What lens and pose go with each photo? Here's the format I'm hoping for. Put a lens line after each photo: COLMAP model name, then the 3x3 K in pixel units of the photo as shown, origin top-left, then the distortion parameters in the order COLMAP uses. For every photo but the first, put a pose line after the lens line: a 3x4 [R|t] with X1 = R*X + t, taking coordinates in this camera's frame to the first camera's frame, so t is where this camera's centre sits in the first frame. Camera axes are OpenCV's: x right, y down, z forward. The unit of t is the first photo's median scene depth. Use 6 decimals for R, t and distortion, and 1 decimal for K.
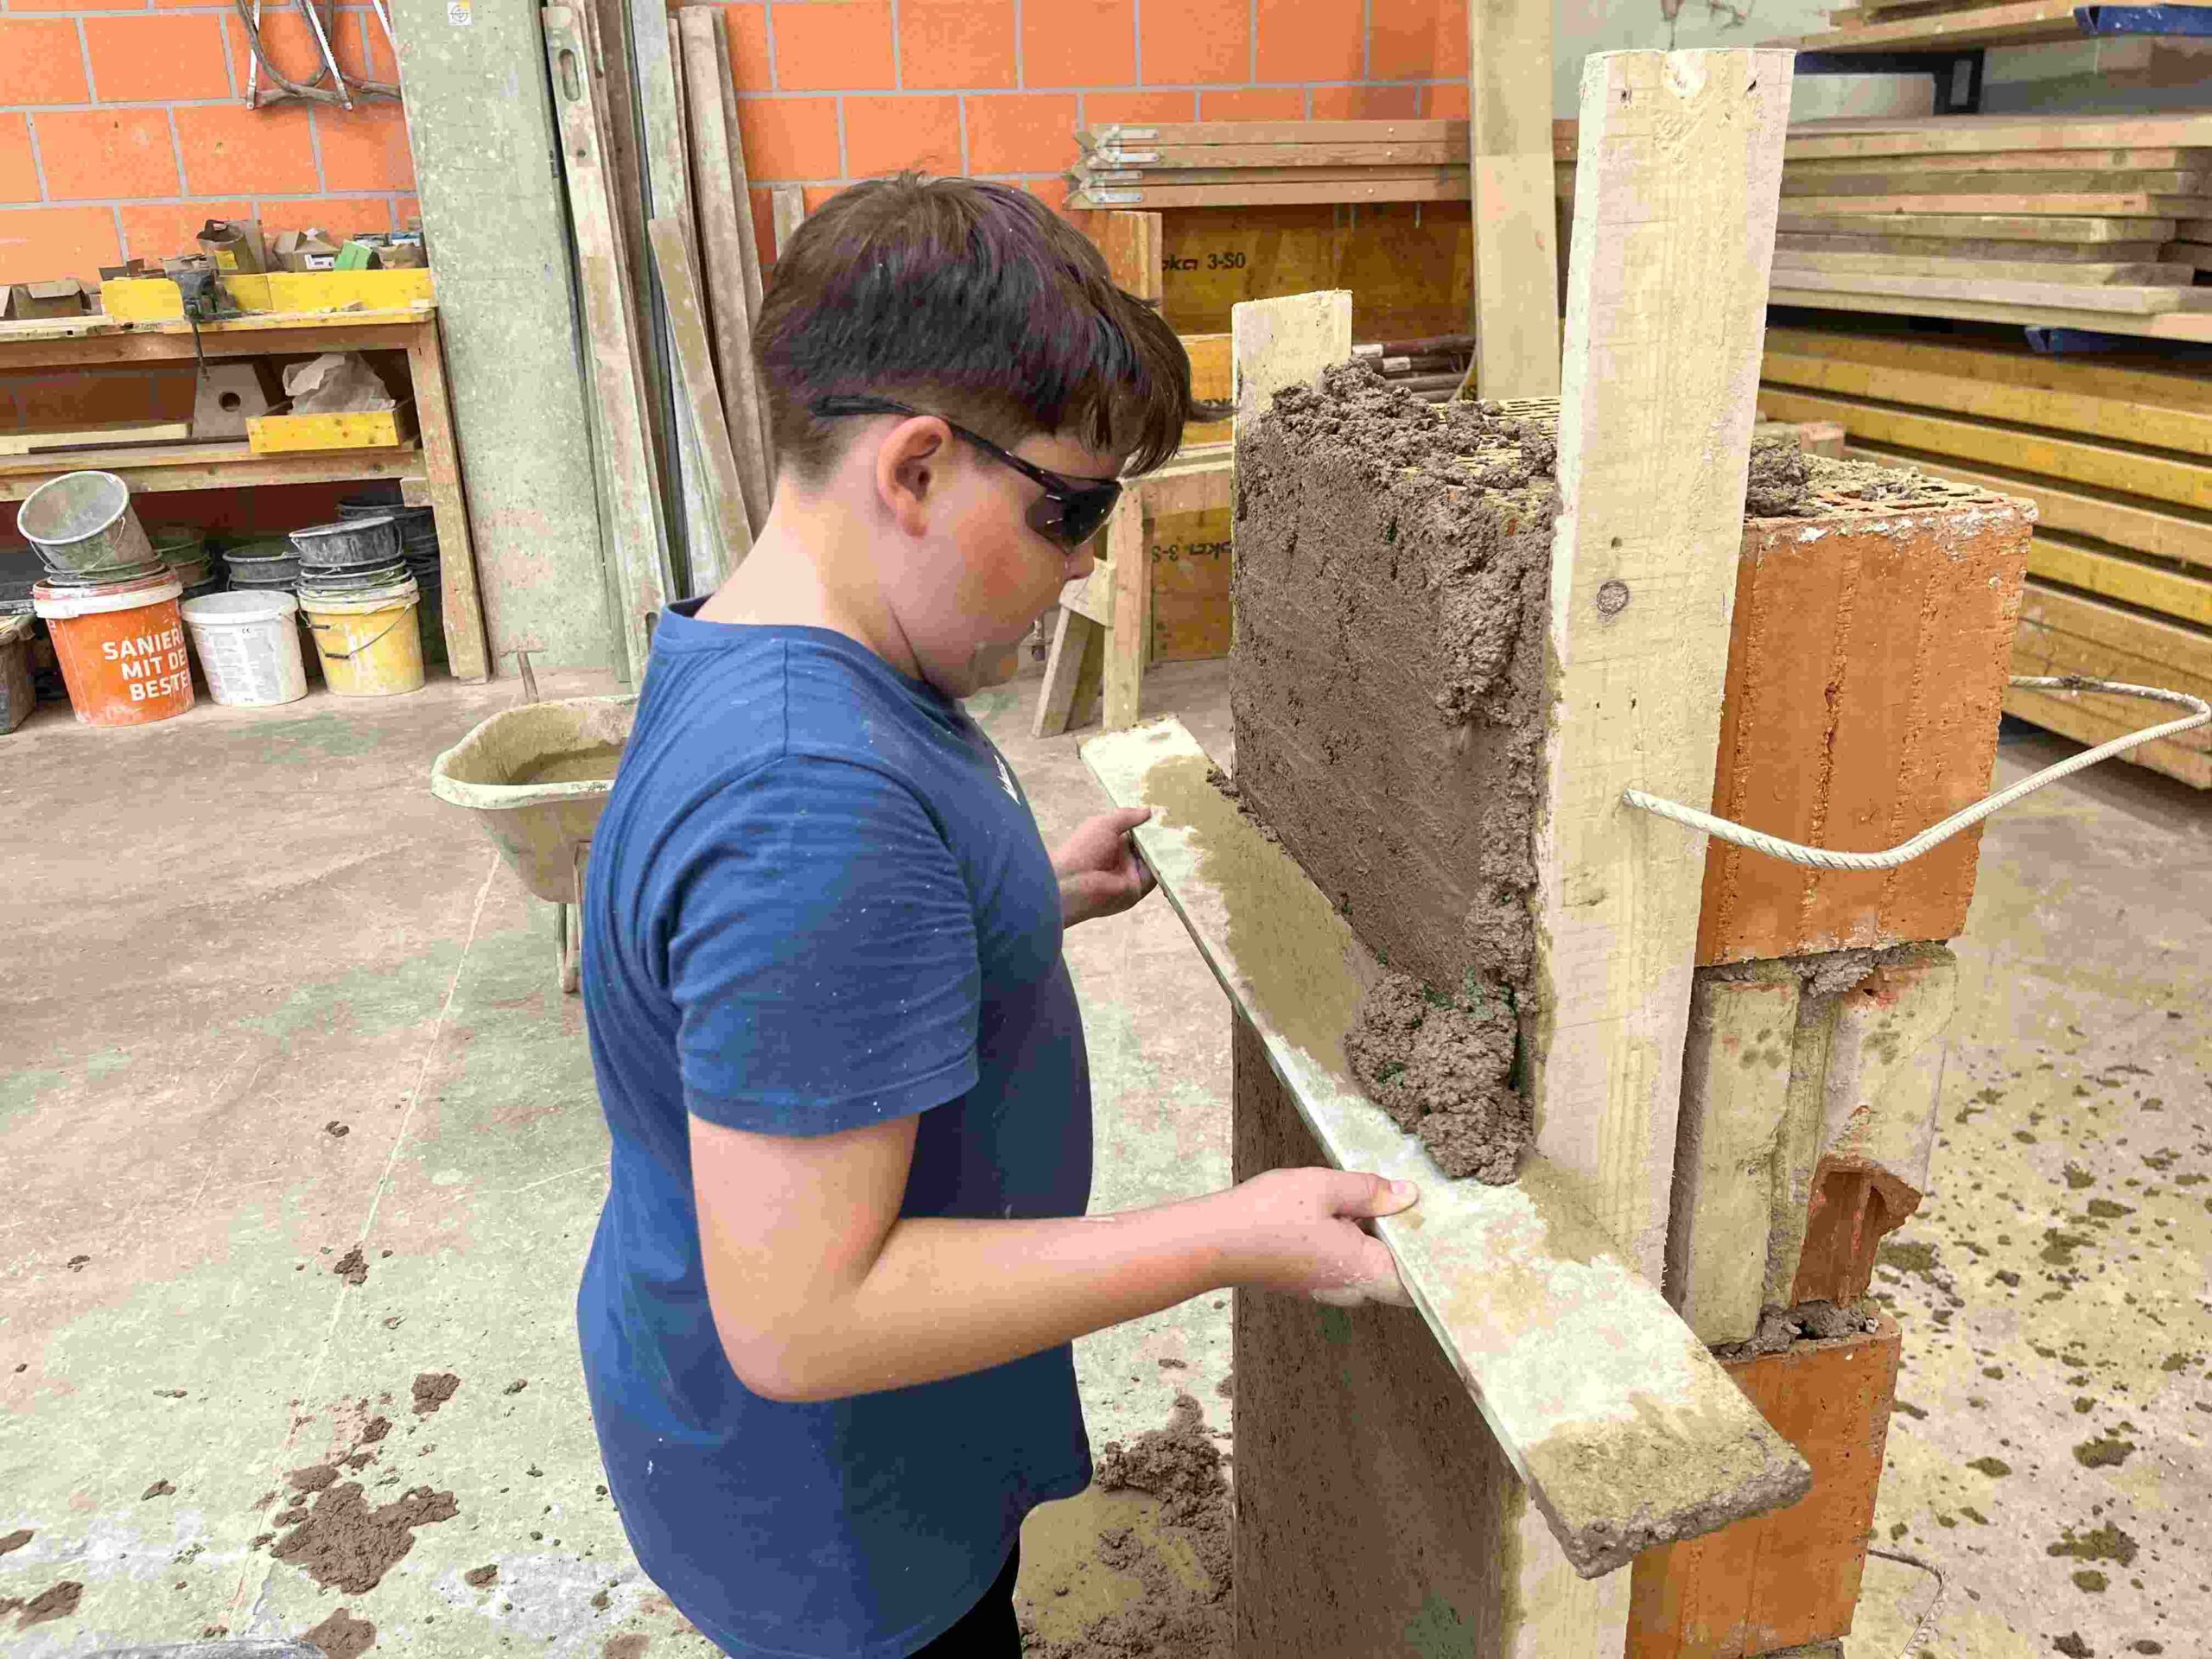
lens RADIAL K [[1660.4, 0, 1106.0], [0, 1660.4, 829.5], [0, 0, 1]] dist [0.031633, -0.058296]
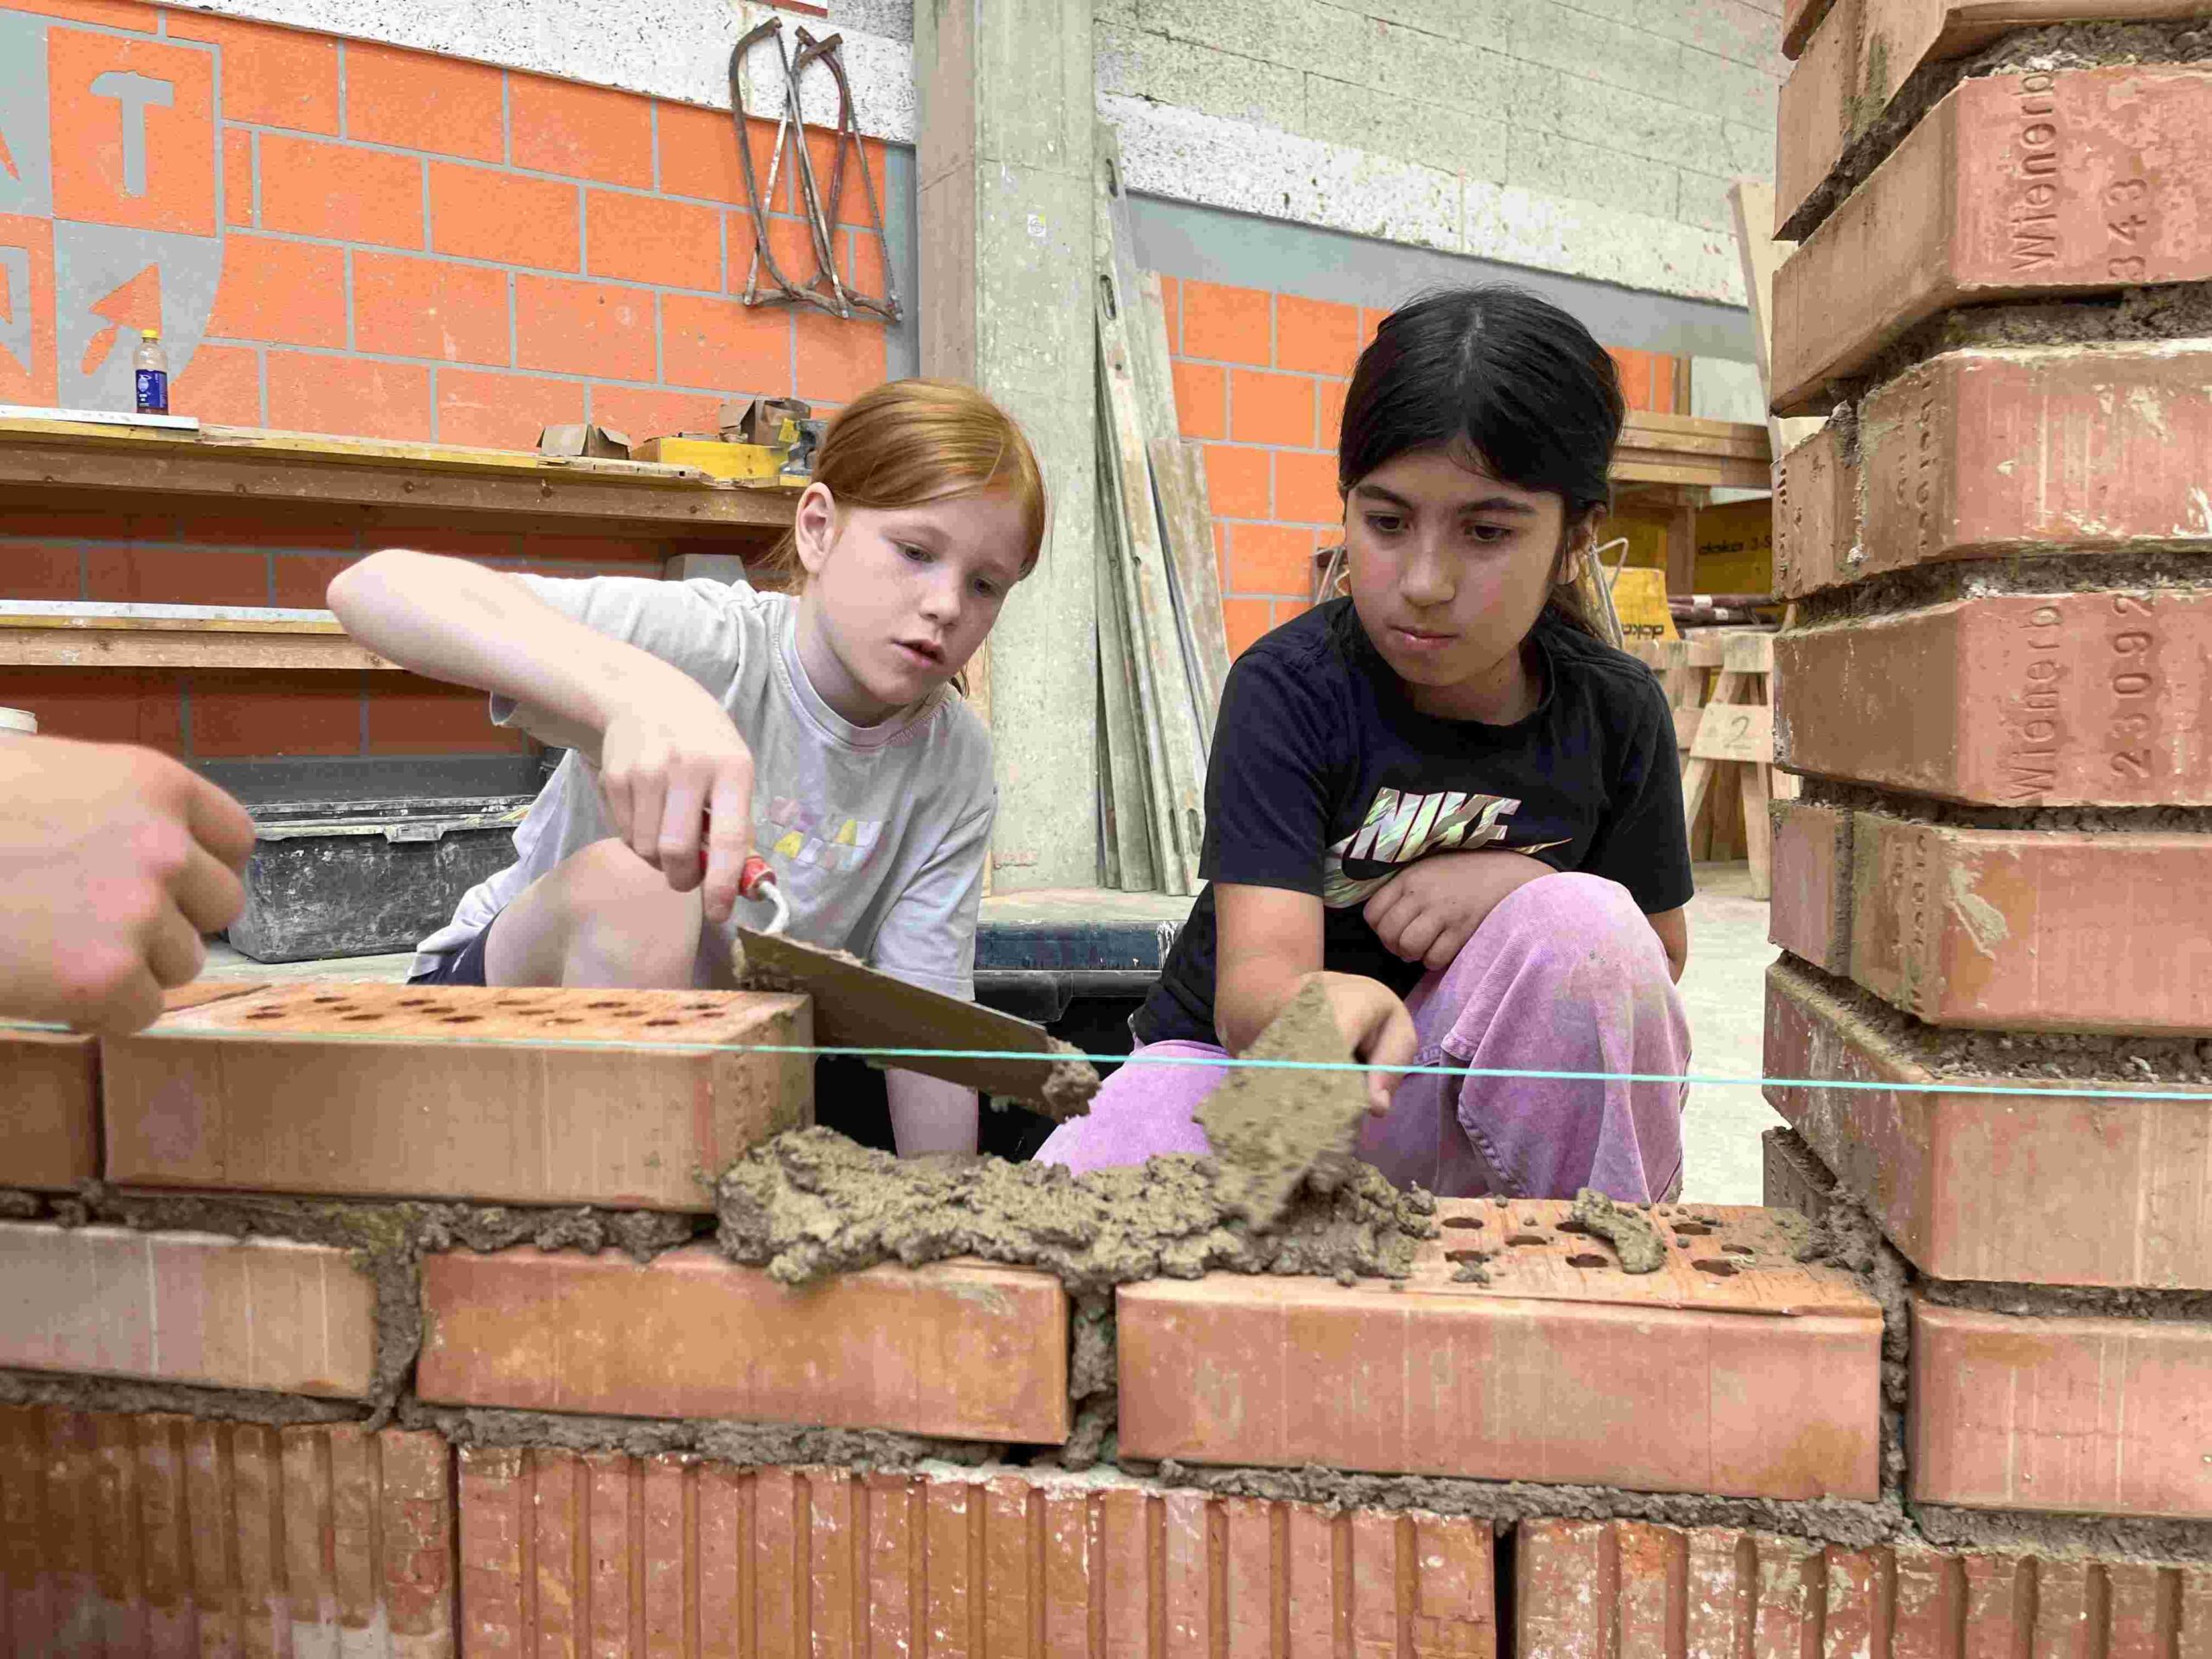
lens RADIAL K [[1660.4, 0, 1106.0], [0, 1660.4, 829.5], [0, 0, 1]] dist [0.031633, -0.058296]
pose [[0.945717, -0.003913, 0.324967, -0.632222], [0.097220, 0.957544, -0.271401, 0.136919], [-0.310109, 0.288262, 0.905946, 0.154631]]
